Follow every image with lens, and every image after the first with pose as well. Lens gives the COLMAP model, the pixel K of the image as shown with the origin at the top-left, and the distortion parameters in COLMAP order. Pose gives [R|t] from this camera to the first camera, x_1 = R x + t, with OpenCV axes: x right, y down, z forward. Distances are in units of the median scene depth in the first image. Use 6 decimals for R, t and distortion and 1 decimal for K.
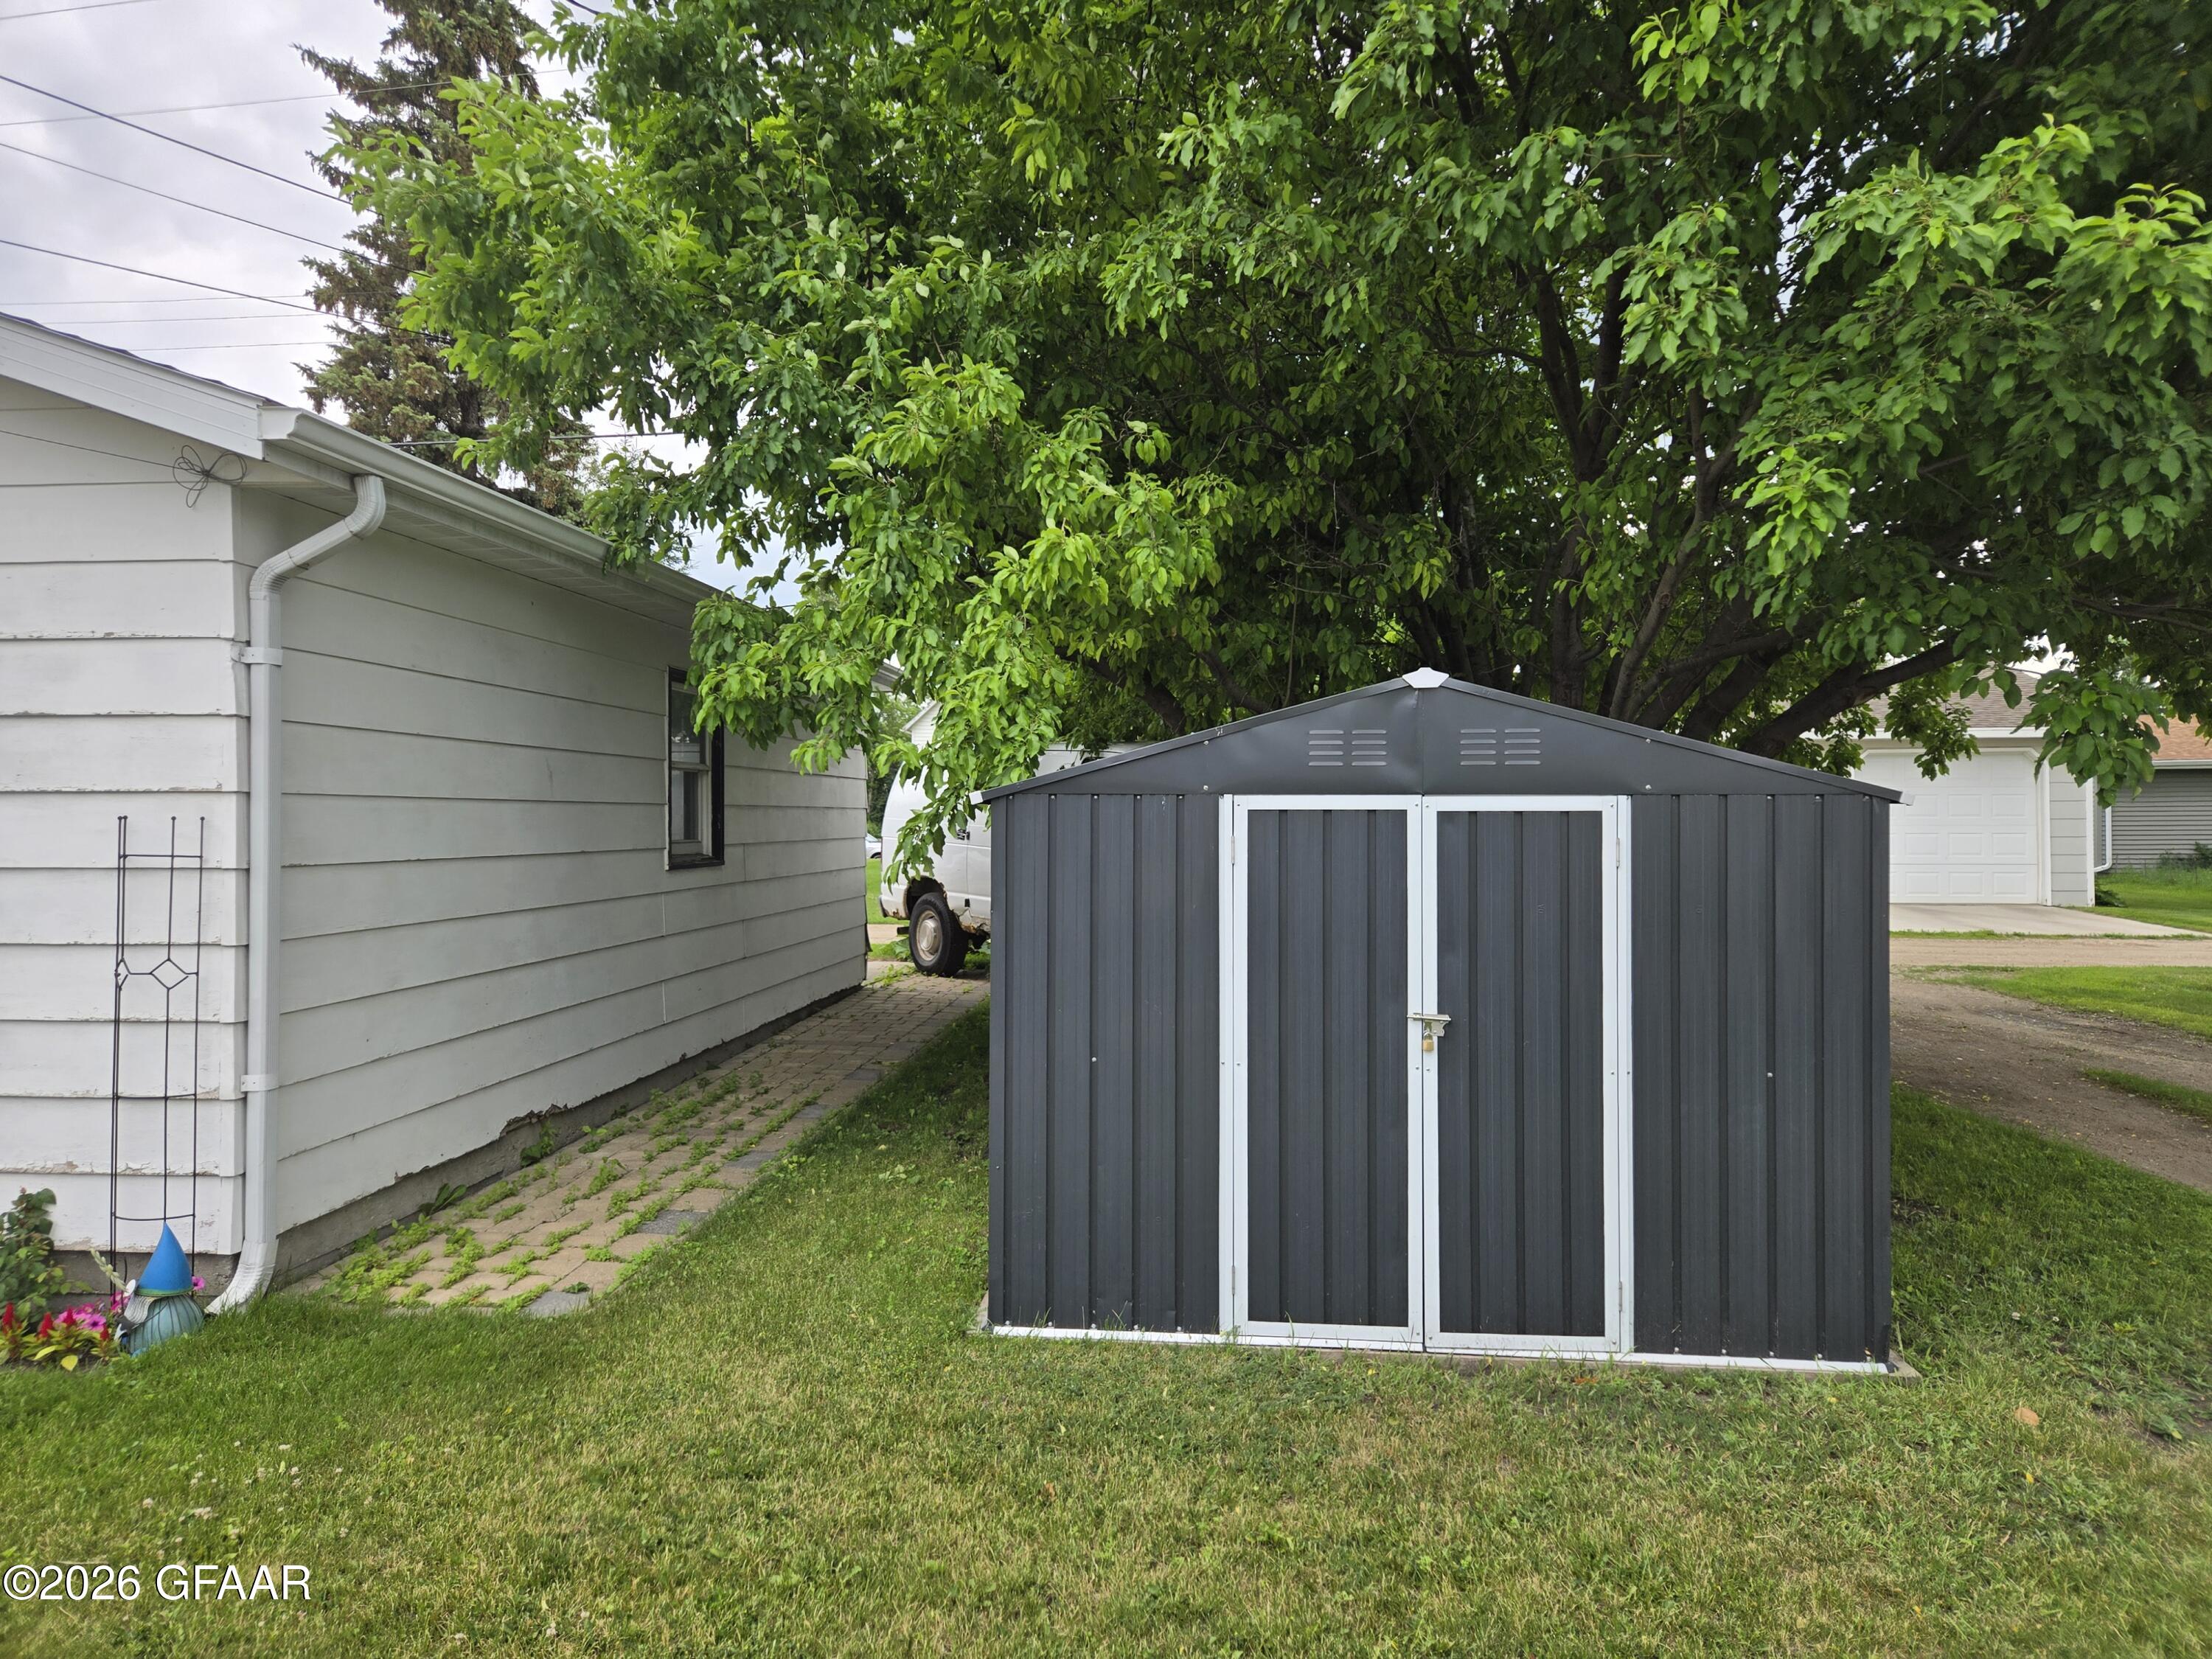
lens RADIAL K [[1482.0, 0, 1106.0], [0, 1482.0, 829.5], [0, 0, 1]] dist [0.001398, -0.001411]
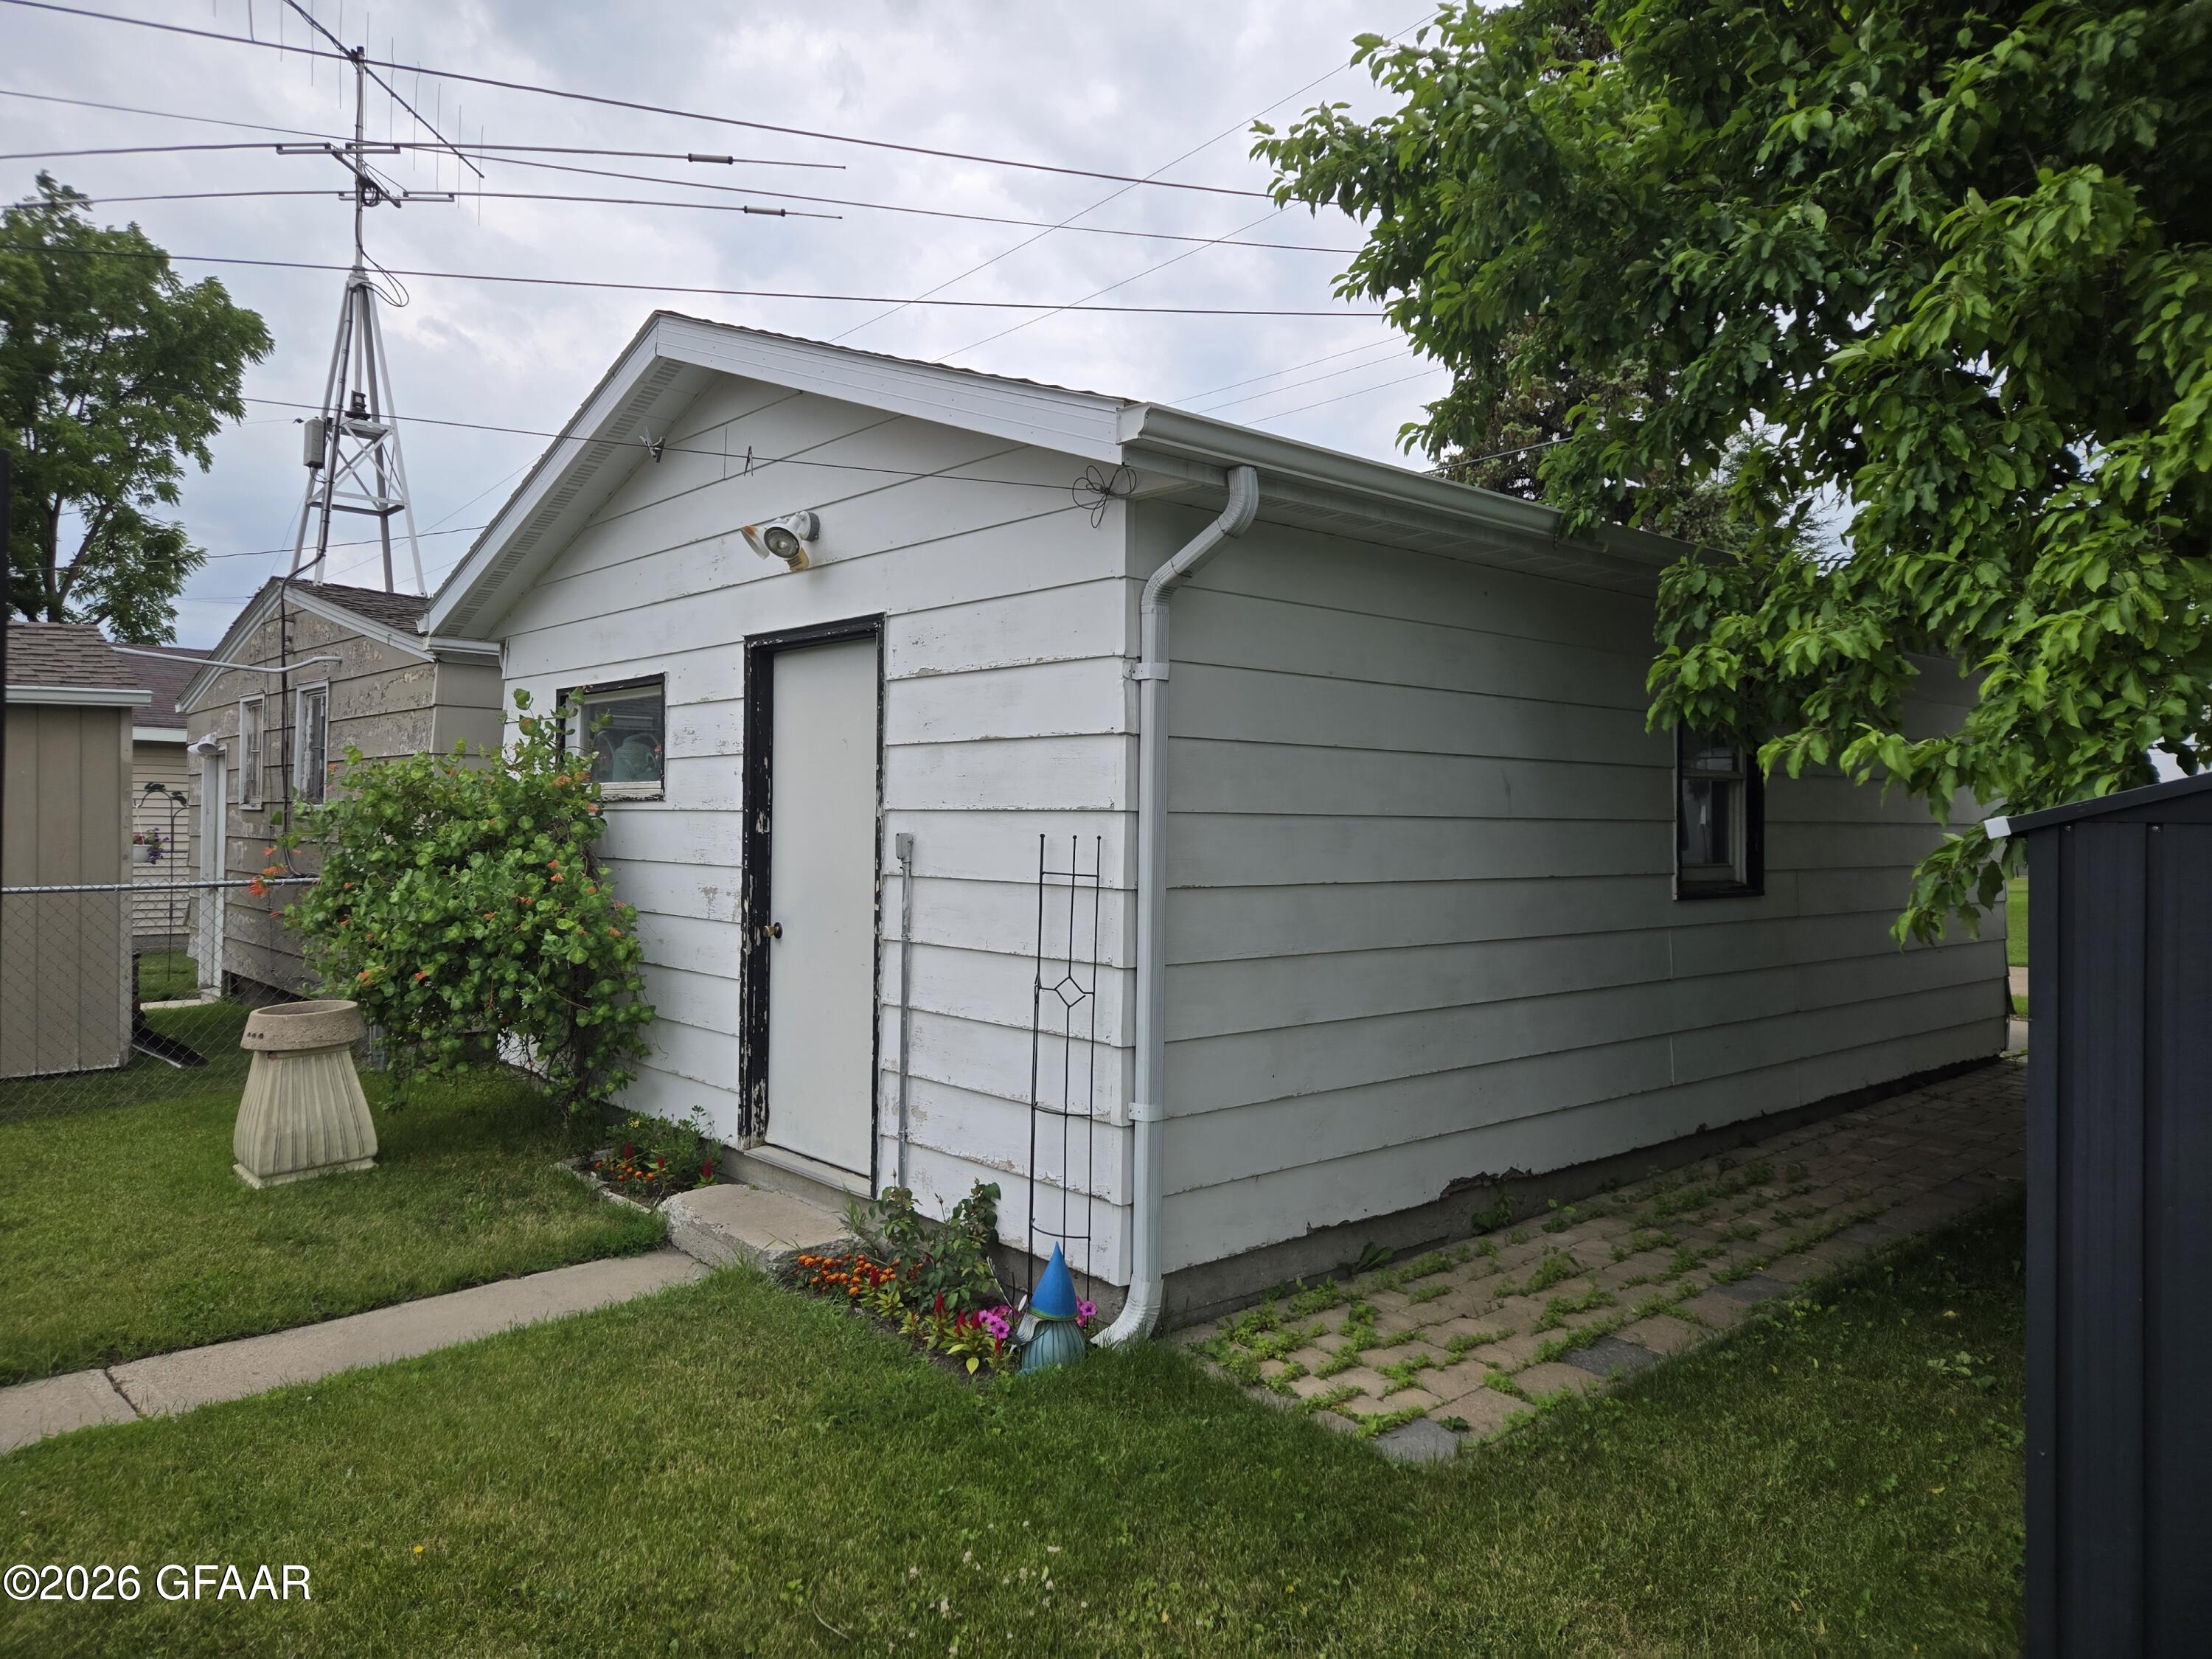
lens RADIAL K [[1432.7, 0, 1099.6], [0, 1432.7, 800.5], [0, 0, 1]] dist [0.079417, -0.073528]
pose [[0.716712, -0.002167, -0.697366, 0.059458], [-0.014301, 0.999739, -0.017804, -0.014260], [0.697223, 0.022734, 0.716494, 0.292368]]
